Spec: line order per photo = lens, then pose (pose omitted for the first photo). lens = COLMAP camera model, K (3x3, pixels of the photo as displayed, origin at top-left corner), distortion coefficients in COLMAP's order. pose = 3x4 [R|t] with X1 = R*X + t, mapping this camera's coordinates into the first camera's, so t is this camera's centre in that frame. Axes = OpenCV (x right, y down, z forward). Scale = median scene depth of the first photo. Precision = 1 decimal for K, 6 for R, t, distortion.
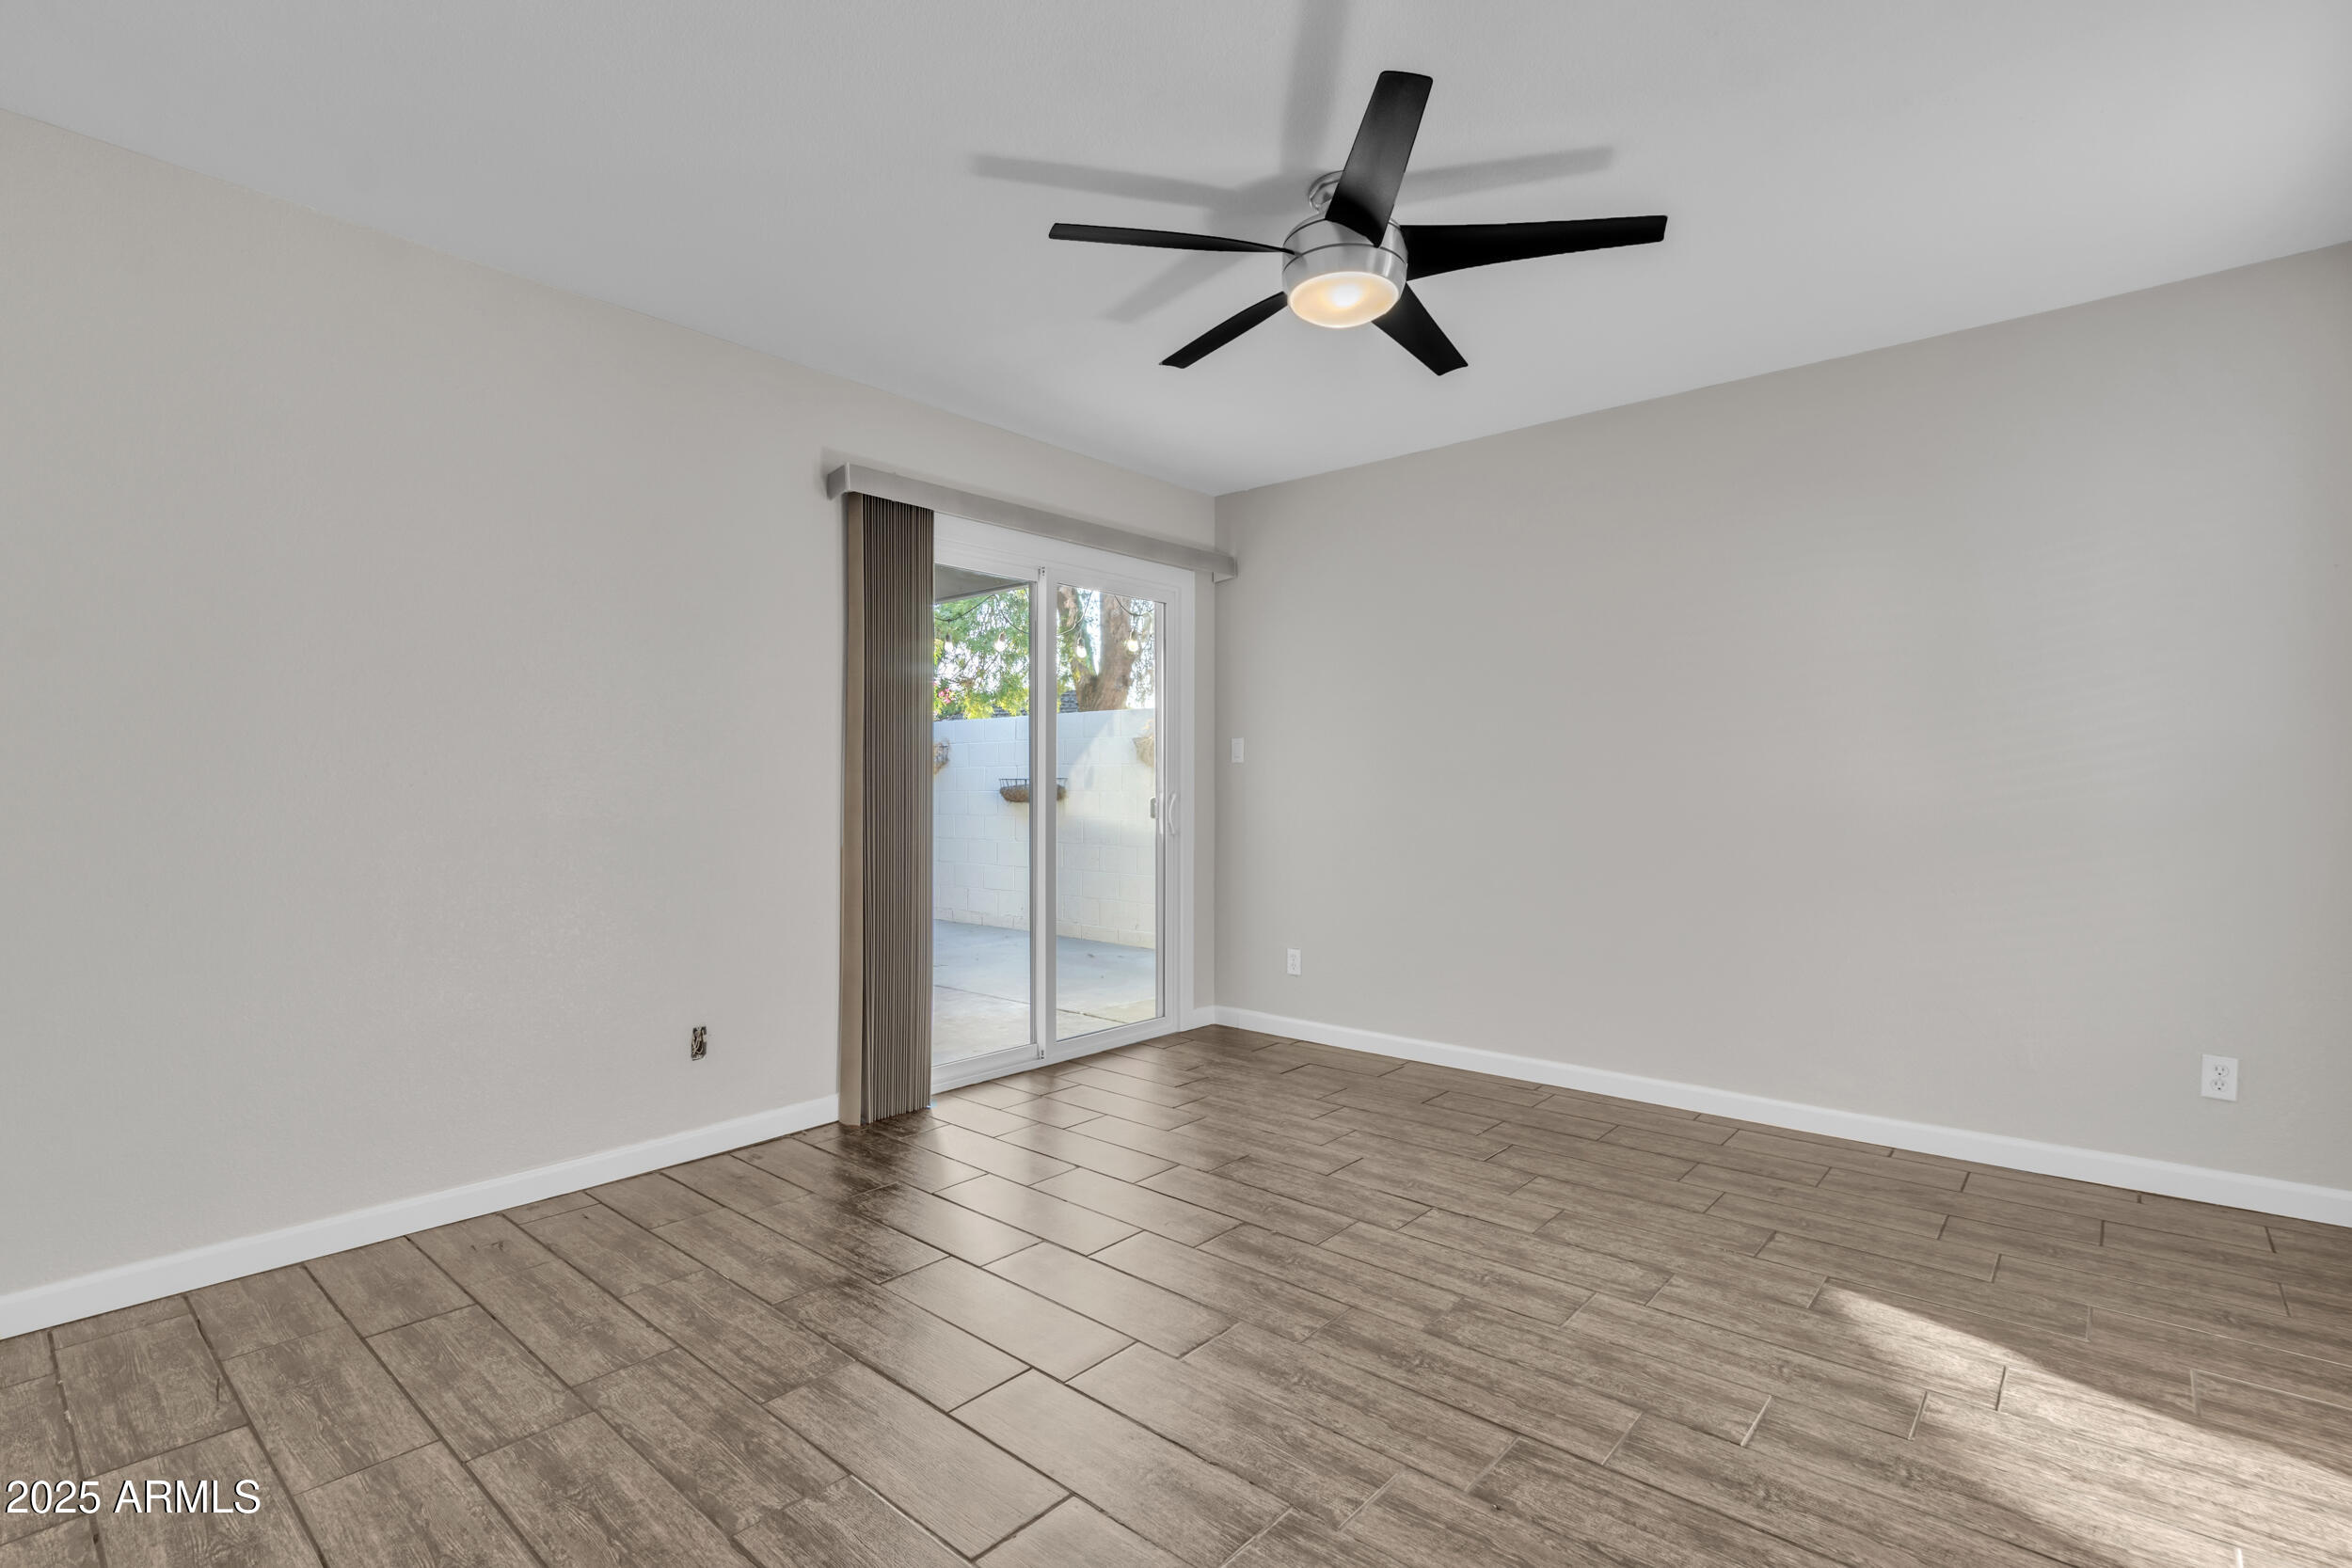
lens RADIAL K [[1099.4, 0, 1185.7], [0, 1099.4, 772.3], [0, 0, 1]] dist [0.002411, -0.000568]
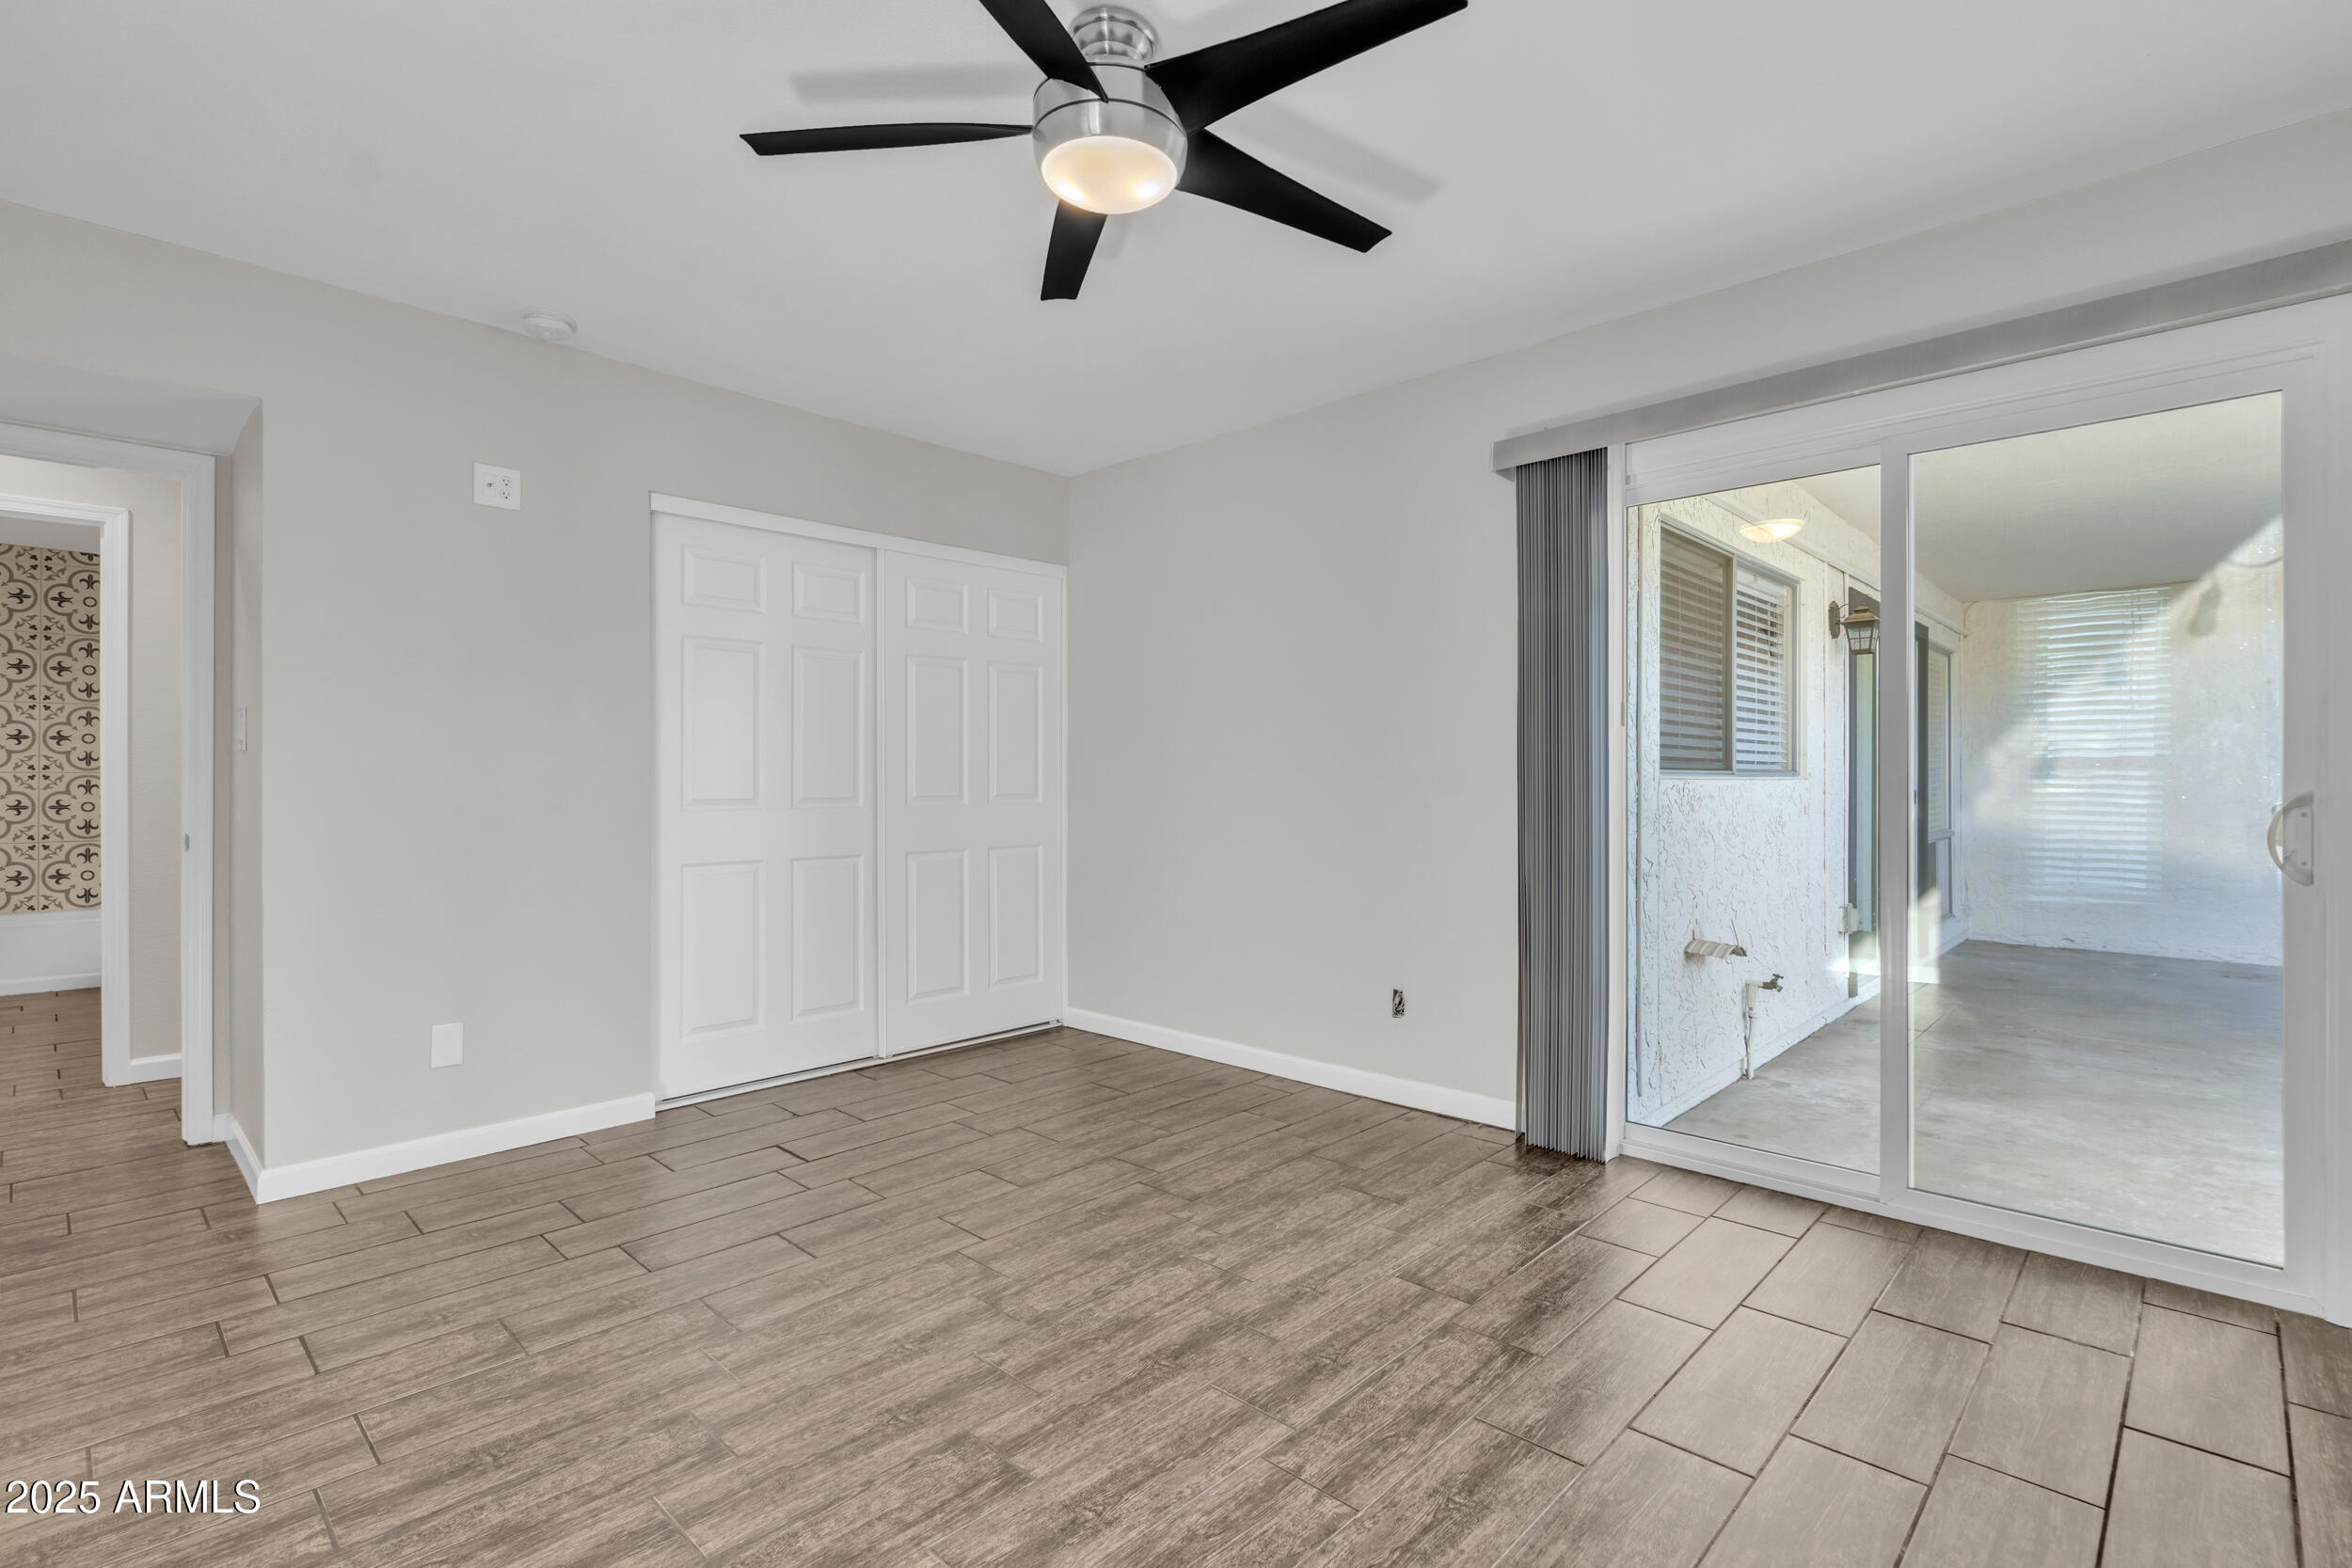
lens RADIAL K [[1099.4, 0, 1173.2], [0, 1099.4, 783.5], [0, 0, 1]] dist [0.002411, -0.000568]
pose [[-0.062372, 0.004032, -0.998045, 0.981798], [0.019208, 0.999811, 0.002839, 0.009788], [0.997868, -0.018993, -0.062438, 1.146435]]
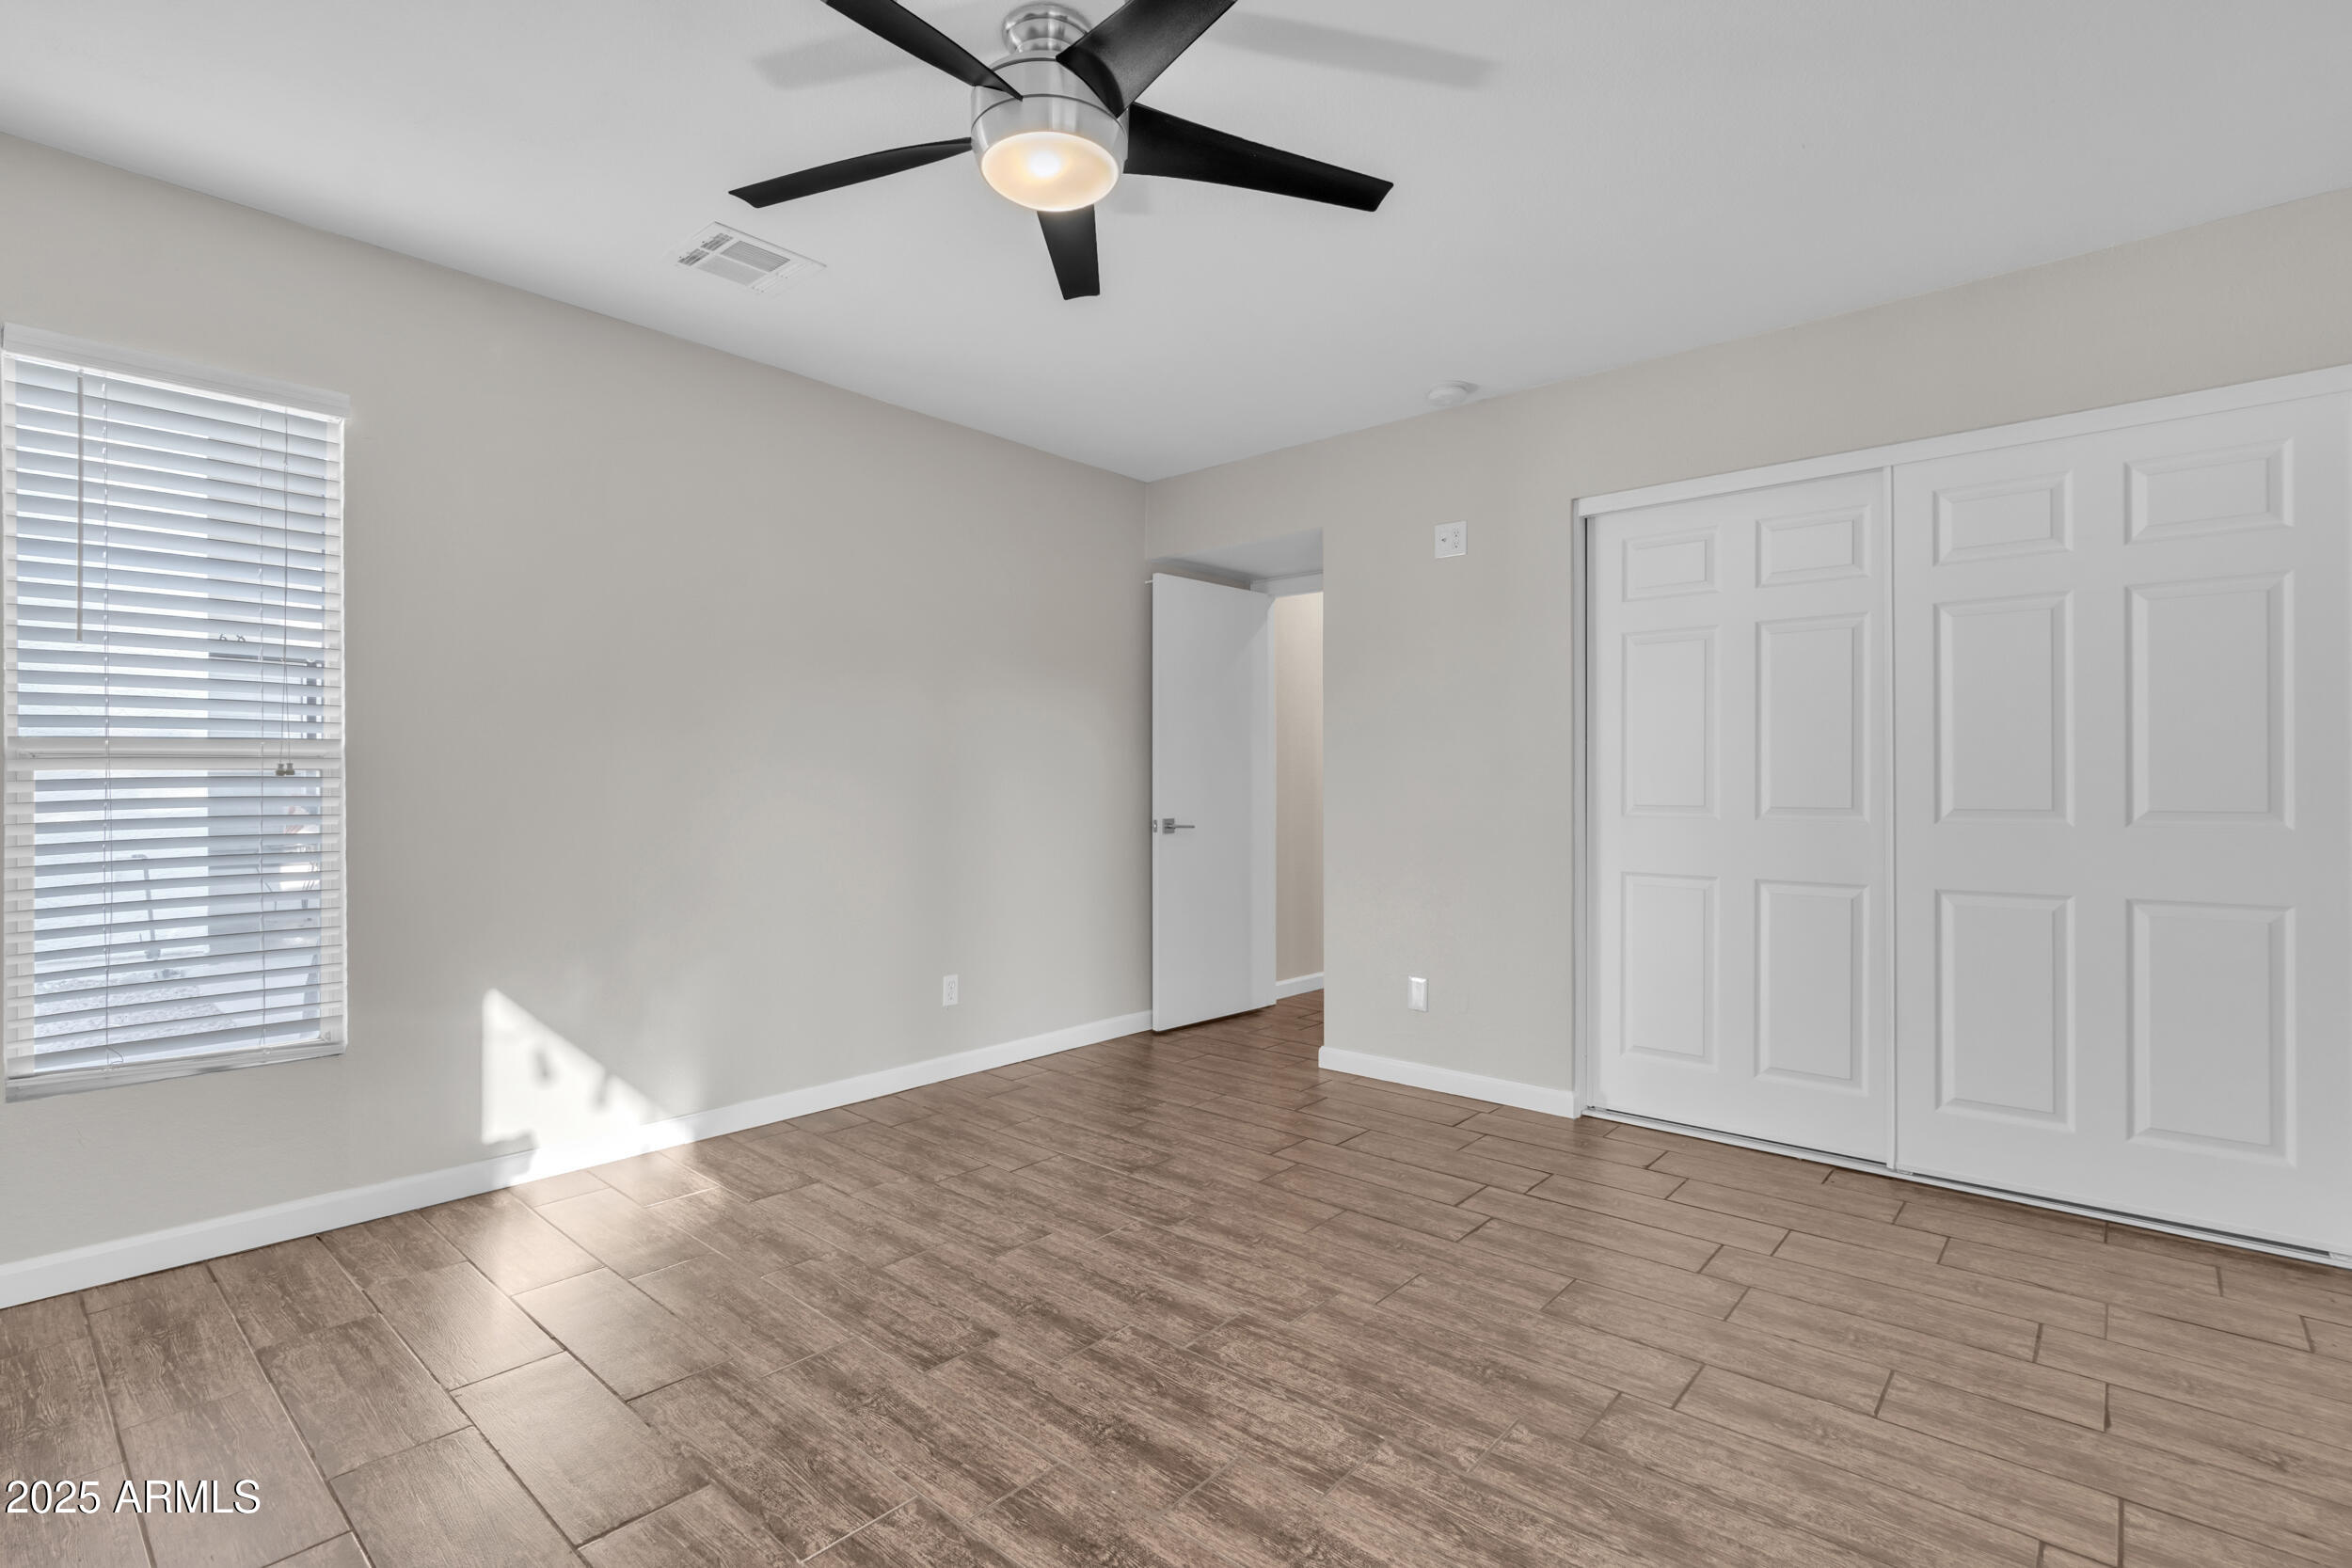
lens RADIAL K [[1099.4, 0, 1161.8], [0, 1099.4, 697.4], [0, 0, 1]] dist [0.002411, -0.000568]
pose [[-0.999615, -0.000519, 0.027738, 0.041171], [-0.003218, 0.995245, -0.097354, 0.032689], [-0.027555, -0.097406, -0.994863, 1.907281]]
